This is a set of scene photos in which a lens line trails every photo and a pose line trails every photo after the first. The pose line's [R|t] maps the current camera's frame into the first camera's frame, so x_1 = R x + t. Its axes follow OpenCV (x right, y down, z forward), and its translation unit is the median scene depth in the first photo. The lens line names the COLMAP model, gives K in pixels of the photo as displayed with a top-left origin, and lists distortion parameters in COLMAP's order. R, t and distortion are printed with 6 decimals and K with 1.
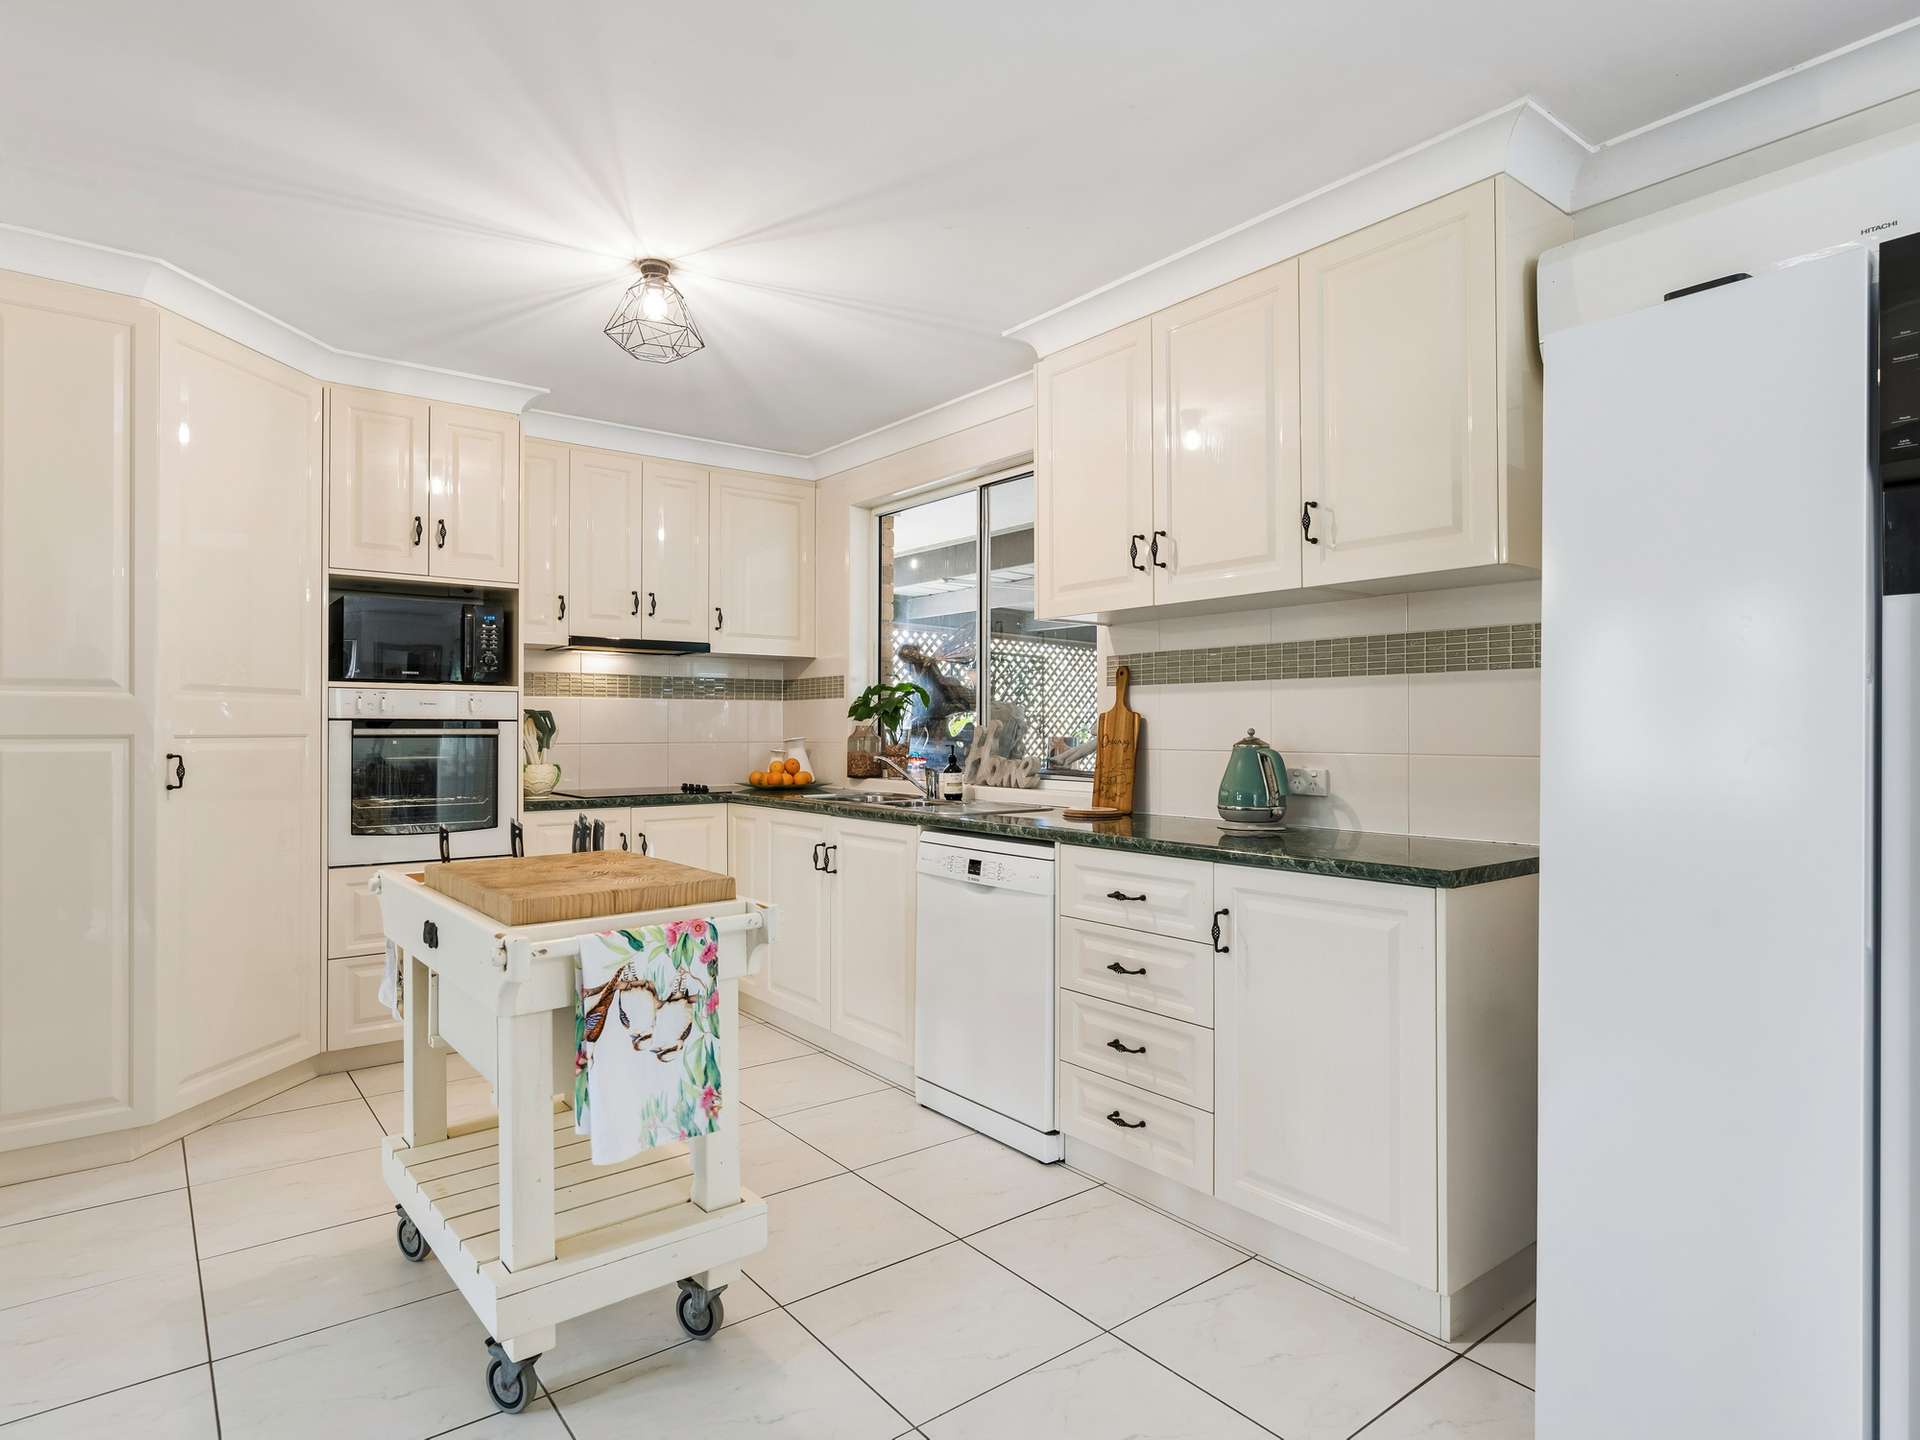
lens RADIAL K [[1046.8, 0, 956.0], [0, 1046.8, 723.6], [0, 0, 1]] dist [-0.003586, 0.000046]
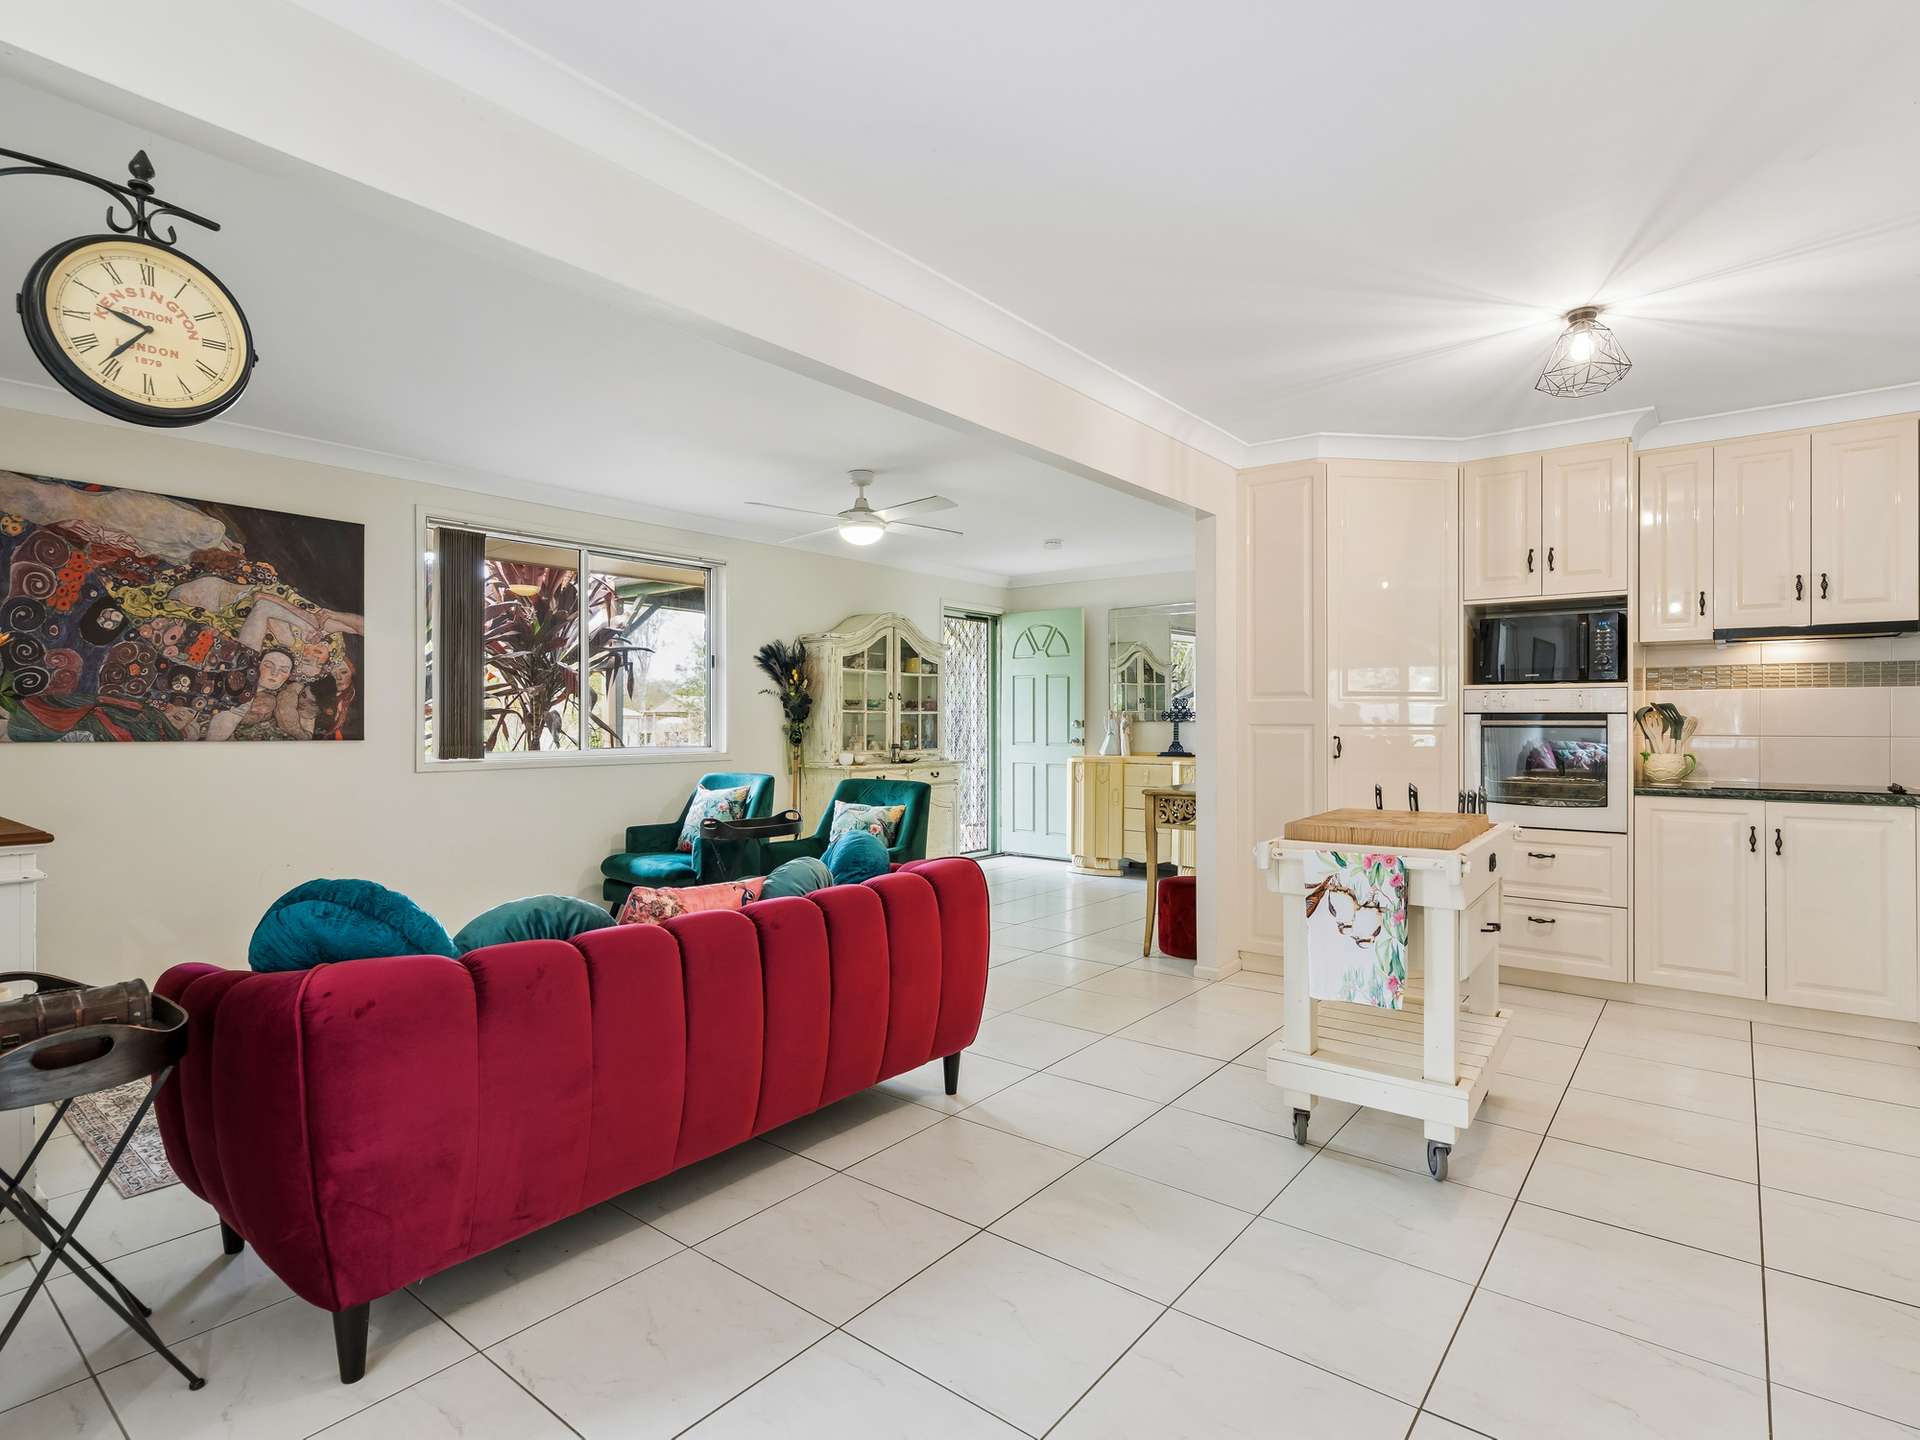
lens RADIAL K [[979.4, 0, 956.3], [0, 979.4, 721.3], [0, 0, 1]] dist [0.000369, -0.000376]
pose [[0.236985, -0.000922, -0.971513, 0.583846], [0.004454, 0.999990, 0.000138, 0.003833], [0.971503, -0.004360, 0.236986, 0.083616]]
